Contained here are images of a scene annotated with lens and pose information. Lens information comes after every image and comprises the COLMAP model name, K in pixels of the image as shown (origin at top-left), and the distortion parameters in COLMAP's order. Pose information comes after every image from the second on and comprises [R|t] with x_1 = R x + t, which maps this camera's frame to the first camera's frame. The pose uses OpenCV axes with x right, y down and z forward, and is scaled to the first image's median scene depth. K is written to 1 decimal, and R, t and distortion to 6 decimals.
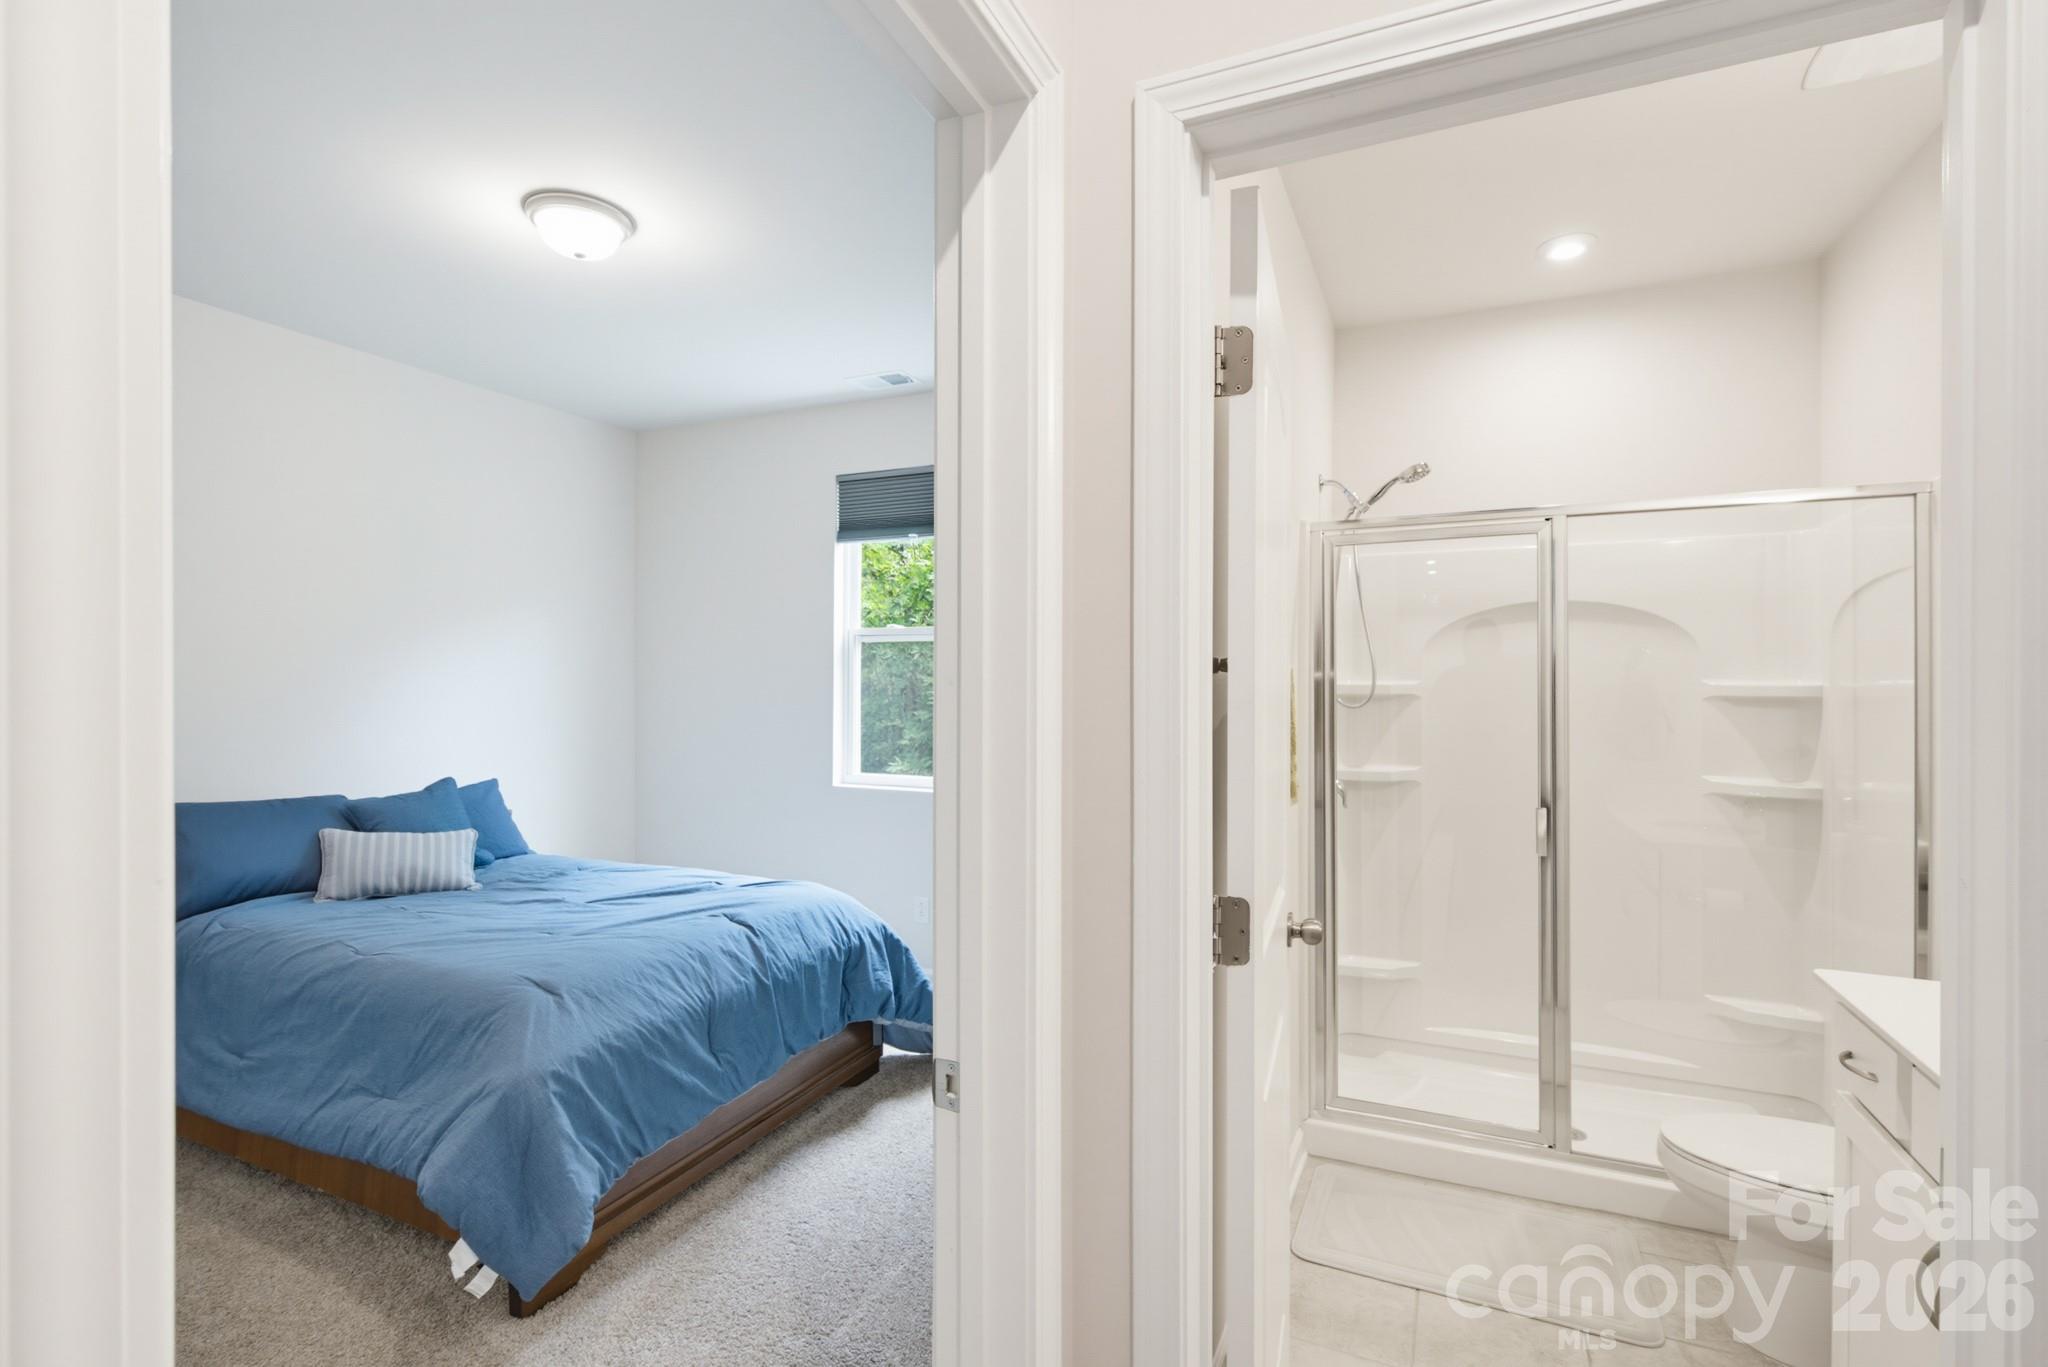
lens RADIAL K [[935.9, 0, 1042.1], [0, 935.9, 679.2], [0, 0, 1]] dist [0.000343, -0.000353]
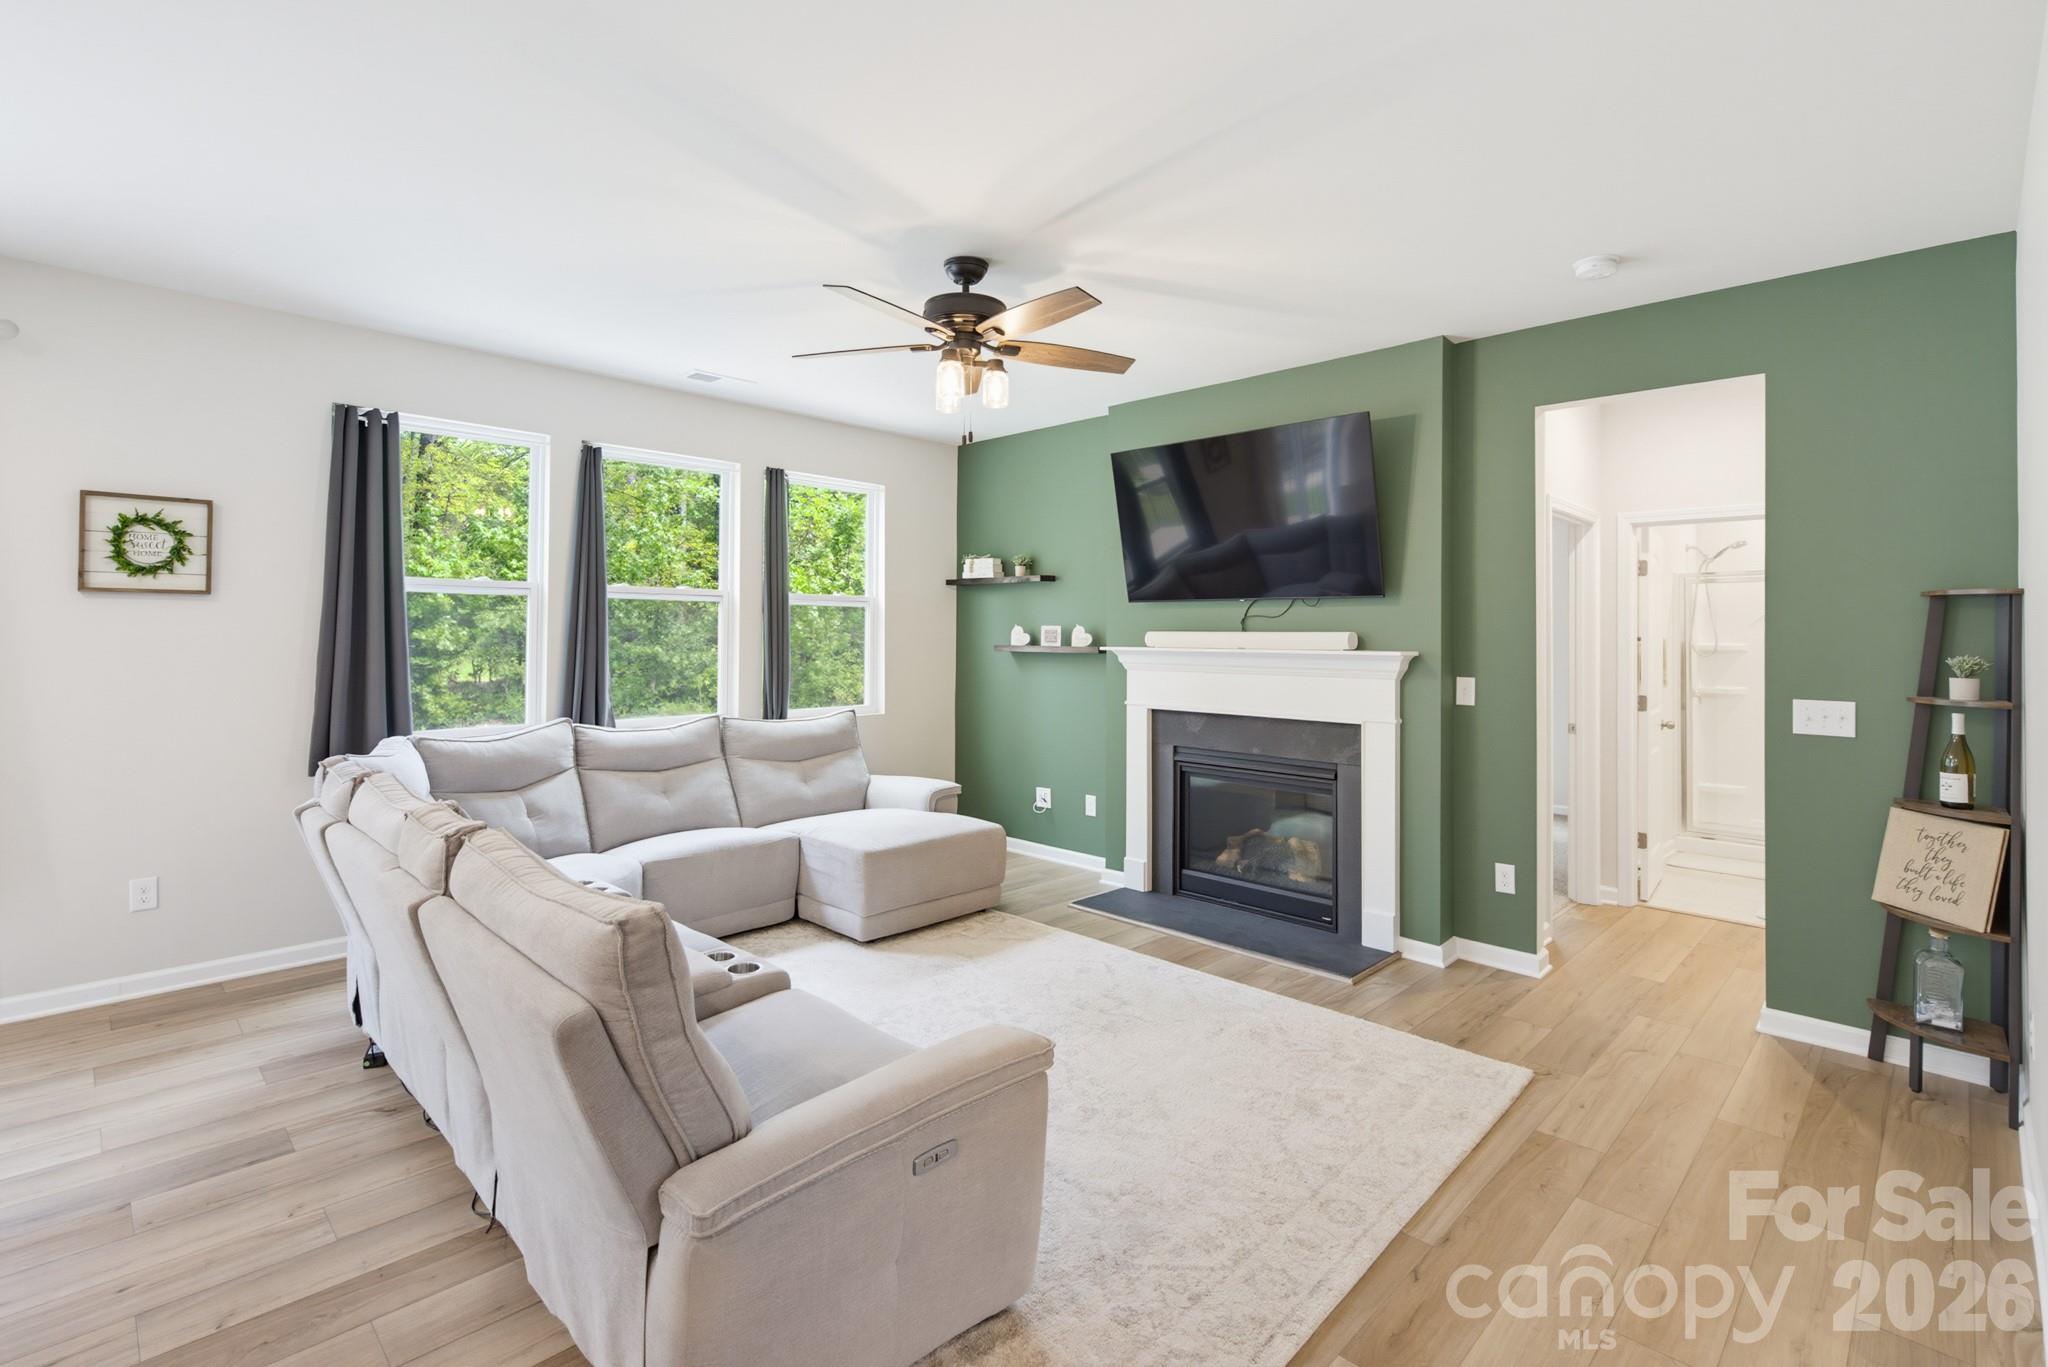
lens RADIAL K [[945.0, 0, 1021.9], [0, 945.0, 624.0], [0, 0, 1]] dist [0.000966, 0.000117]
pose [[0.934127, 0.002761, -0.356931, -0.804550], [-0.007051, 0.999918, -0.010720, -0.018695], [0.356872, 0.012530, 0.934069, -3.613145]]
